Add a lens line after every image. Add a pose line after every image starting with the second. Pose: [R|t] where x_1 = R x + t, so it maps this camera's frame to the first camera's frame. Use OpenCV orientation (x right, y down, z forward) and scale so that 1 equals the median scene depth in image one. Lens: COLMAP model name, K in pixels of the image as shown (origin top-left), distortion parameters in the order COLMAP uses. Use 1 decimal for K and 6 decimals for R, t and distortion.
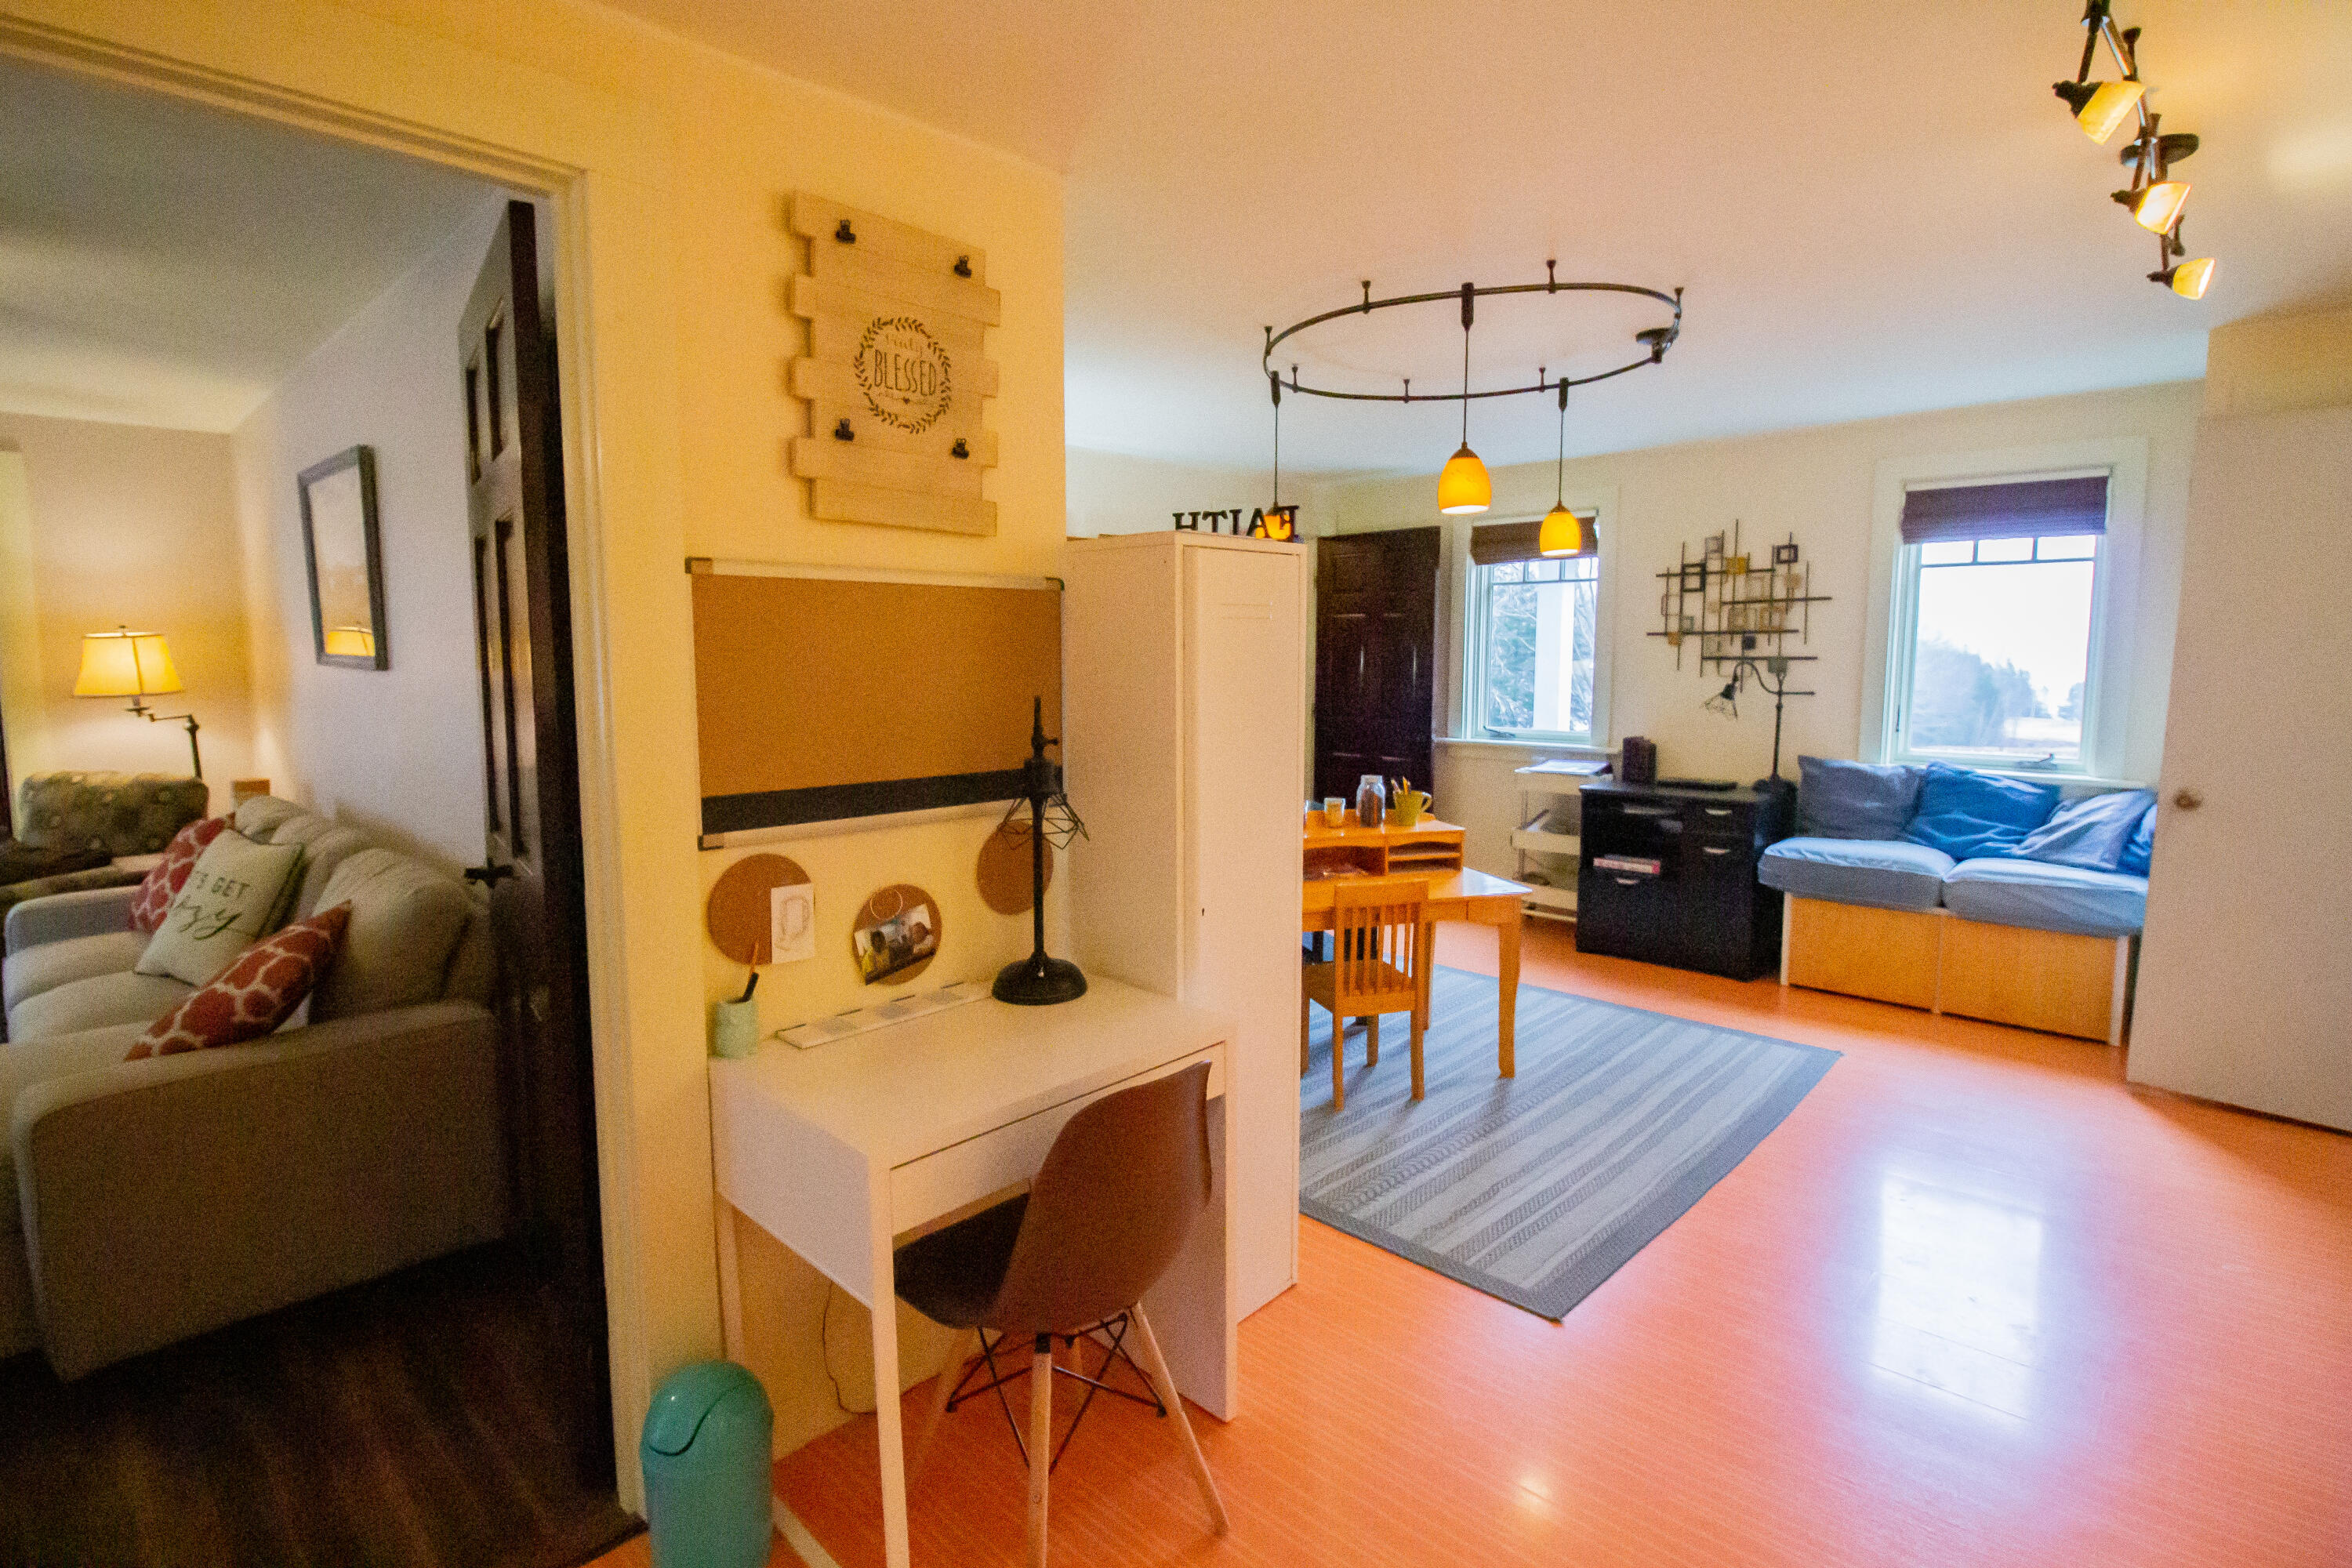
lens RADIAL K [[1140.2, 0, 1161.3], [0, 1140.2, 768.8], [0, 0, 1]] dist [-0.004266, -0.012281]
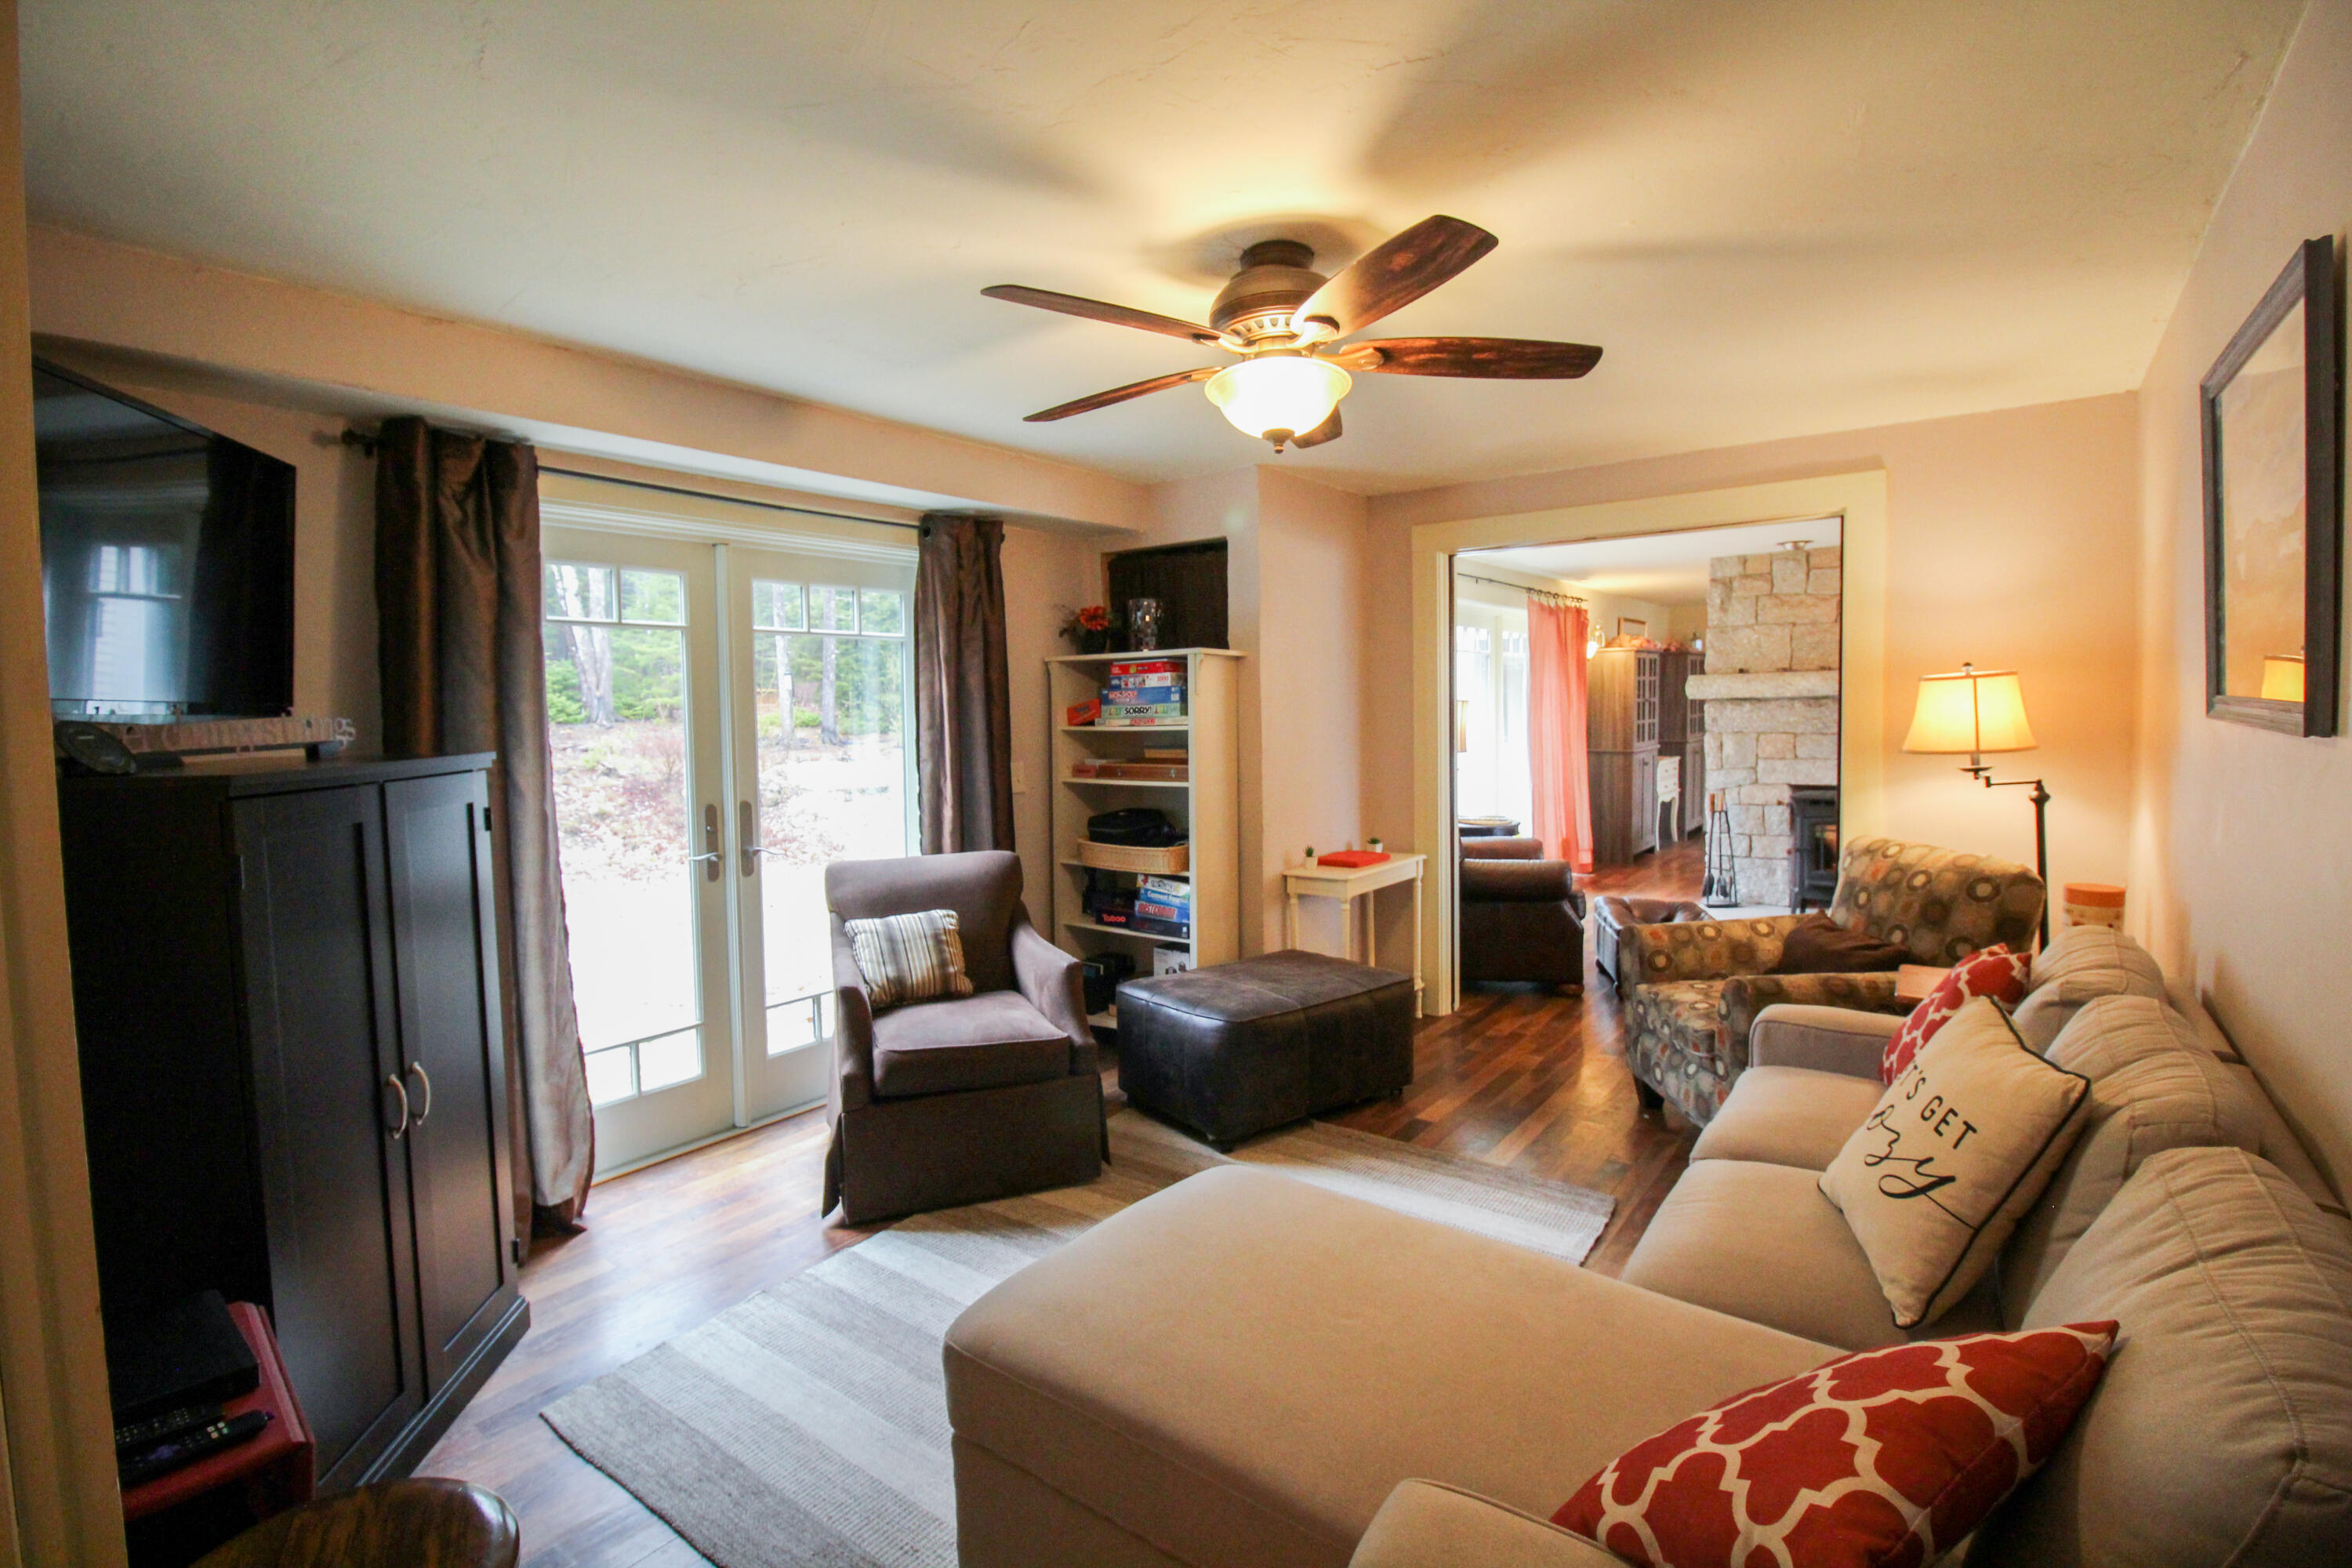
lens RADIAL K [[1090.2, 0, 1165.9], [0, 1090.2, 767.3], [0, 0, 1]] dist [-0.001920, -0.011701]
pose [[0.115618, 0.049954, -0.992037, -0.230282], [-0.085297, 0.995545, 0.040189, -0.037223], [0.989625, 0.079971, 0.119363, 0.358406]]
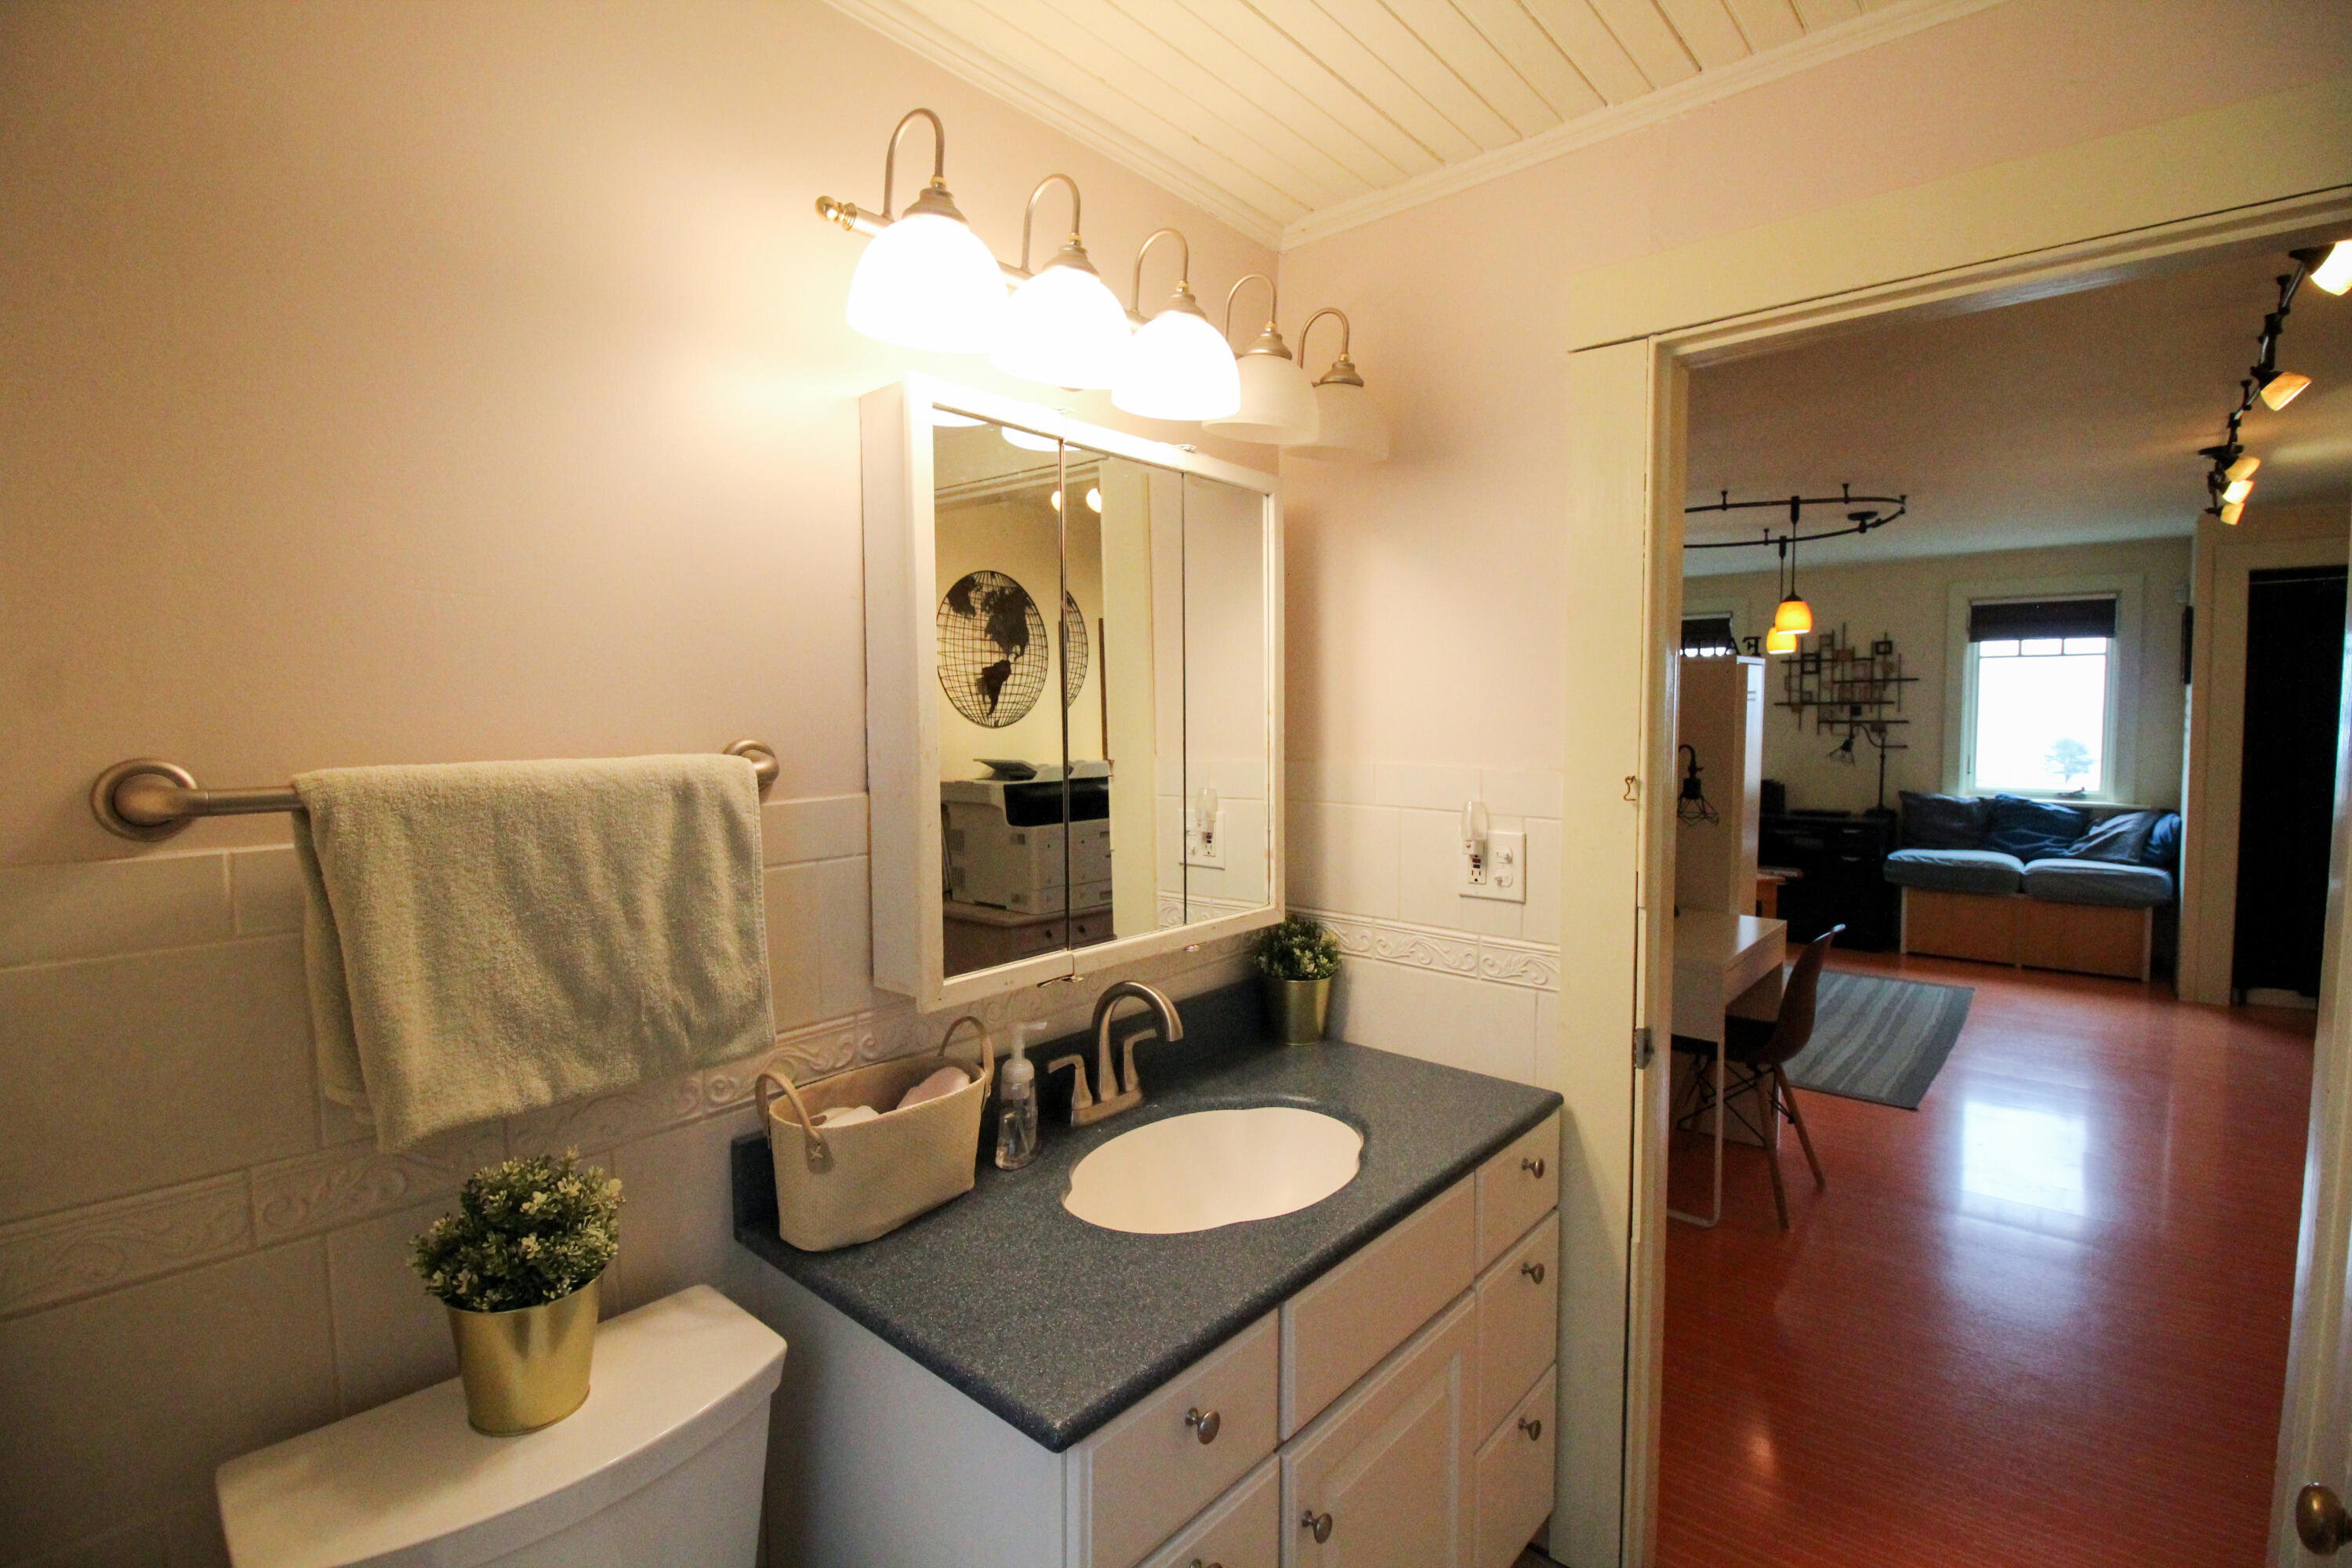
lens RADIAL K [[1090.2, 0, 1169.2], [0, 1090.2, 775.5], [0, 0, 1]] dist [-0.001920, -0.011701]
pose [[0.998304, -0.005343, 0.057962, -0.459626], [0.008014, 0.998911, -0.045955, 0.026137], [-0.057654, 0.046341, 0.997261, -0.314388]]
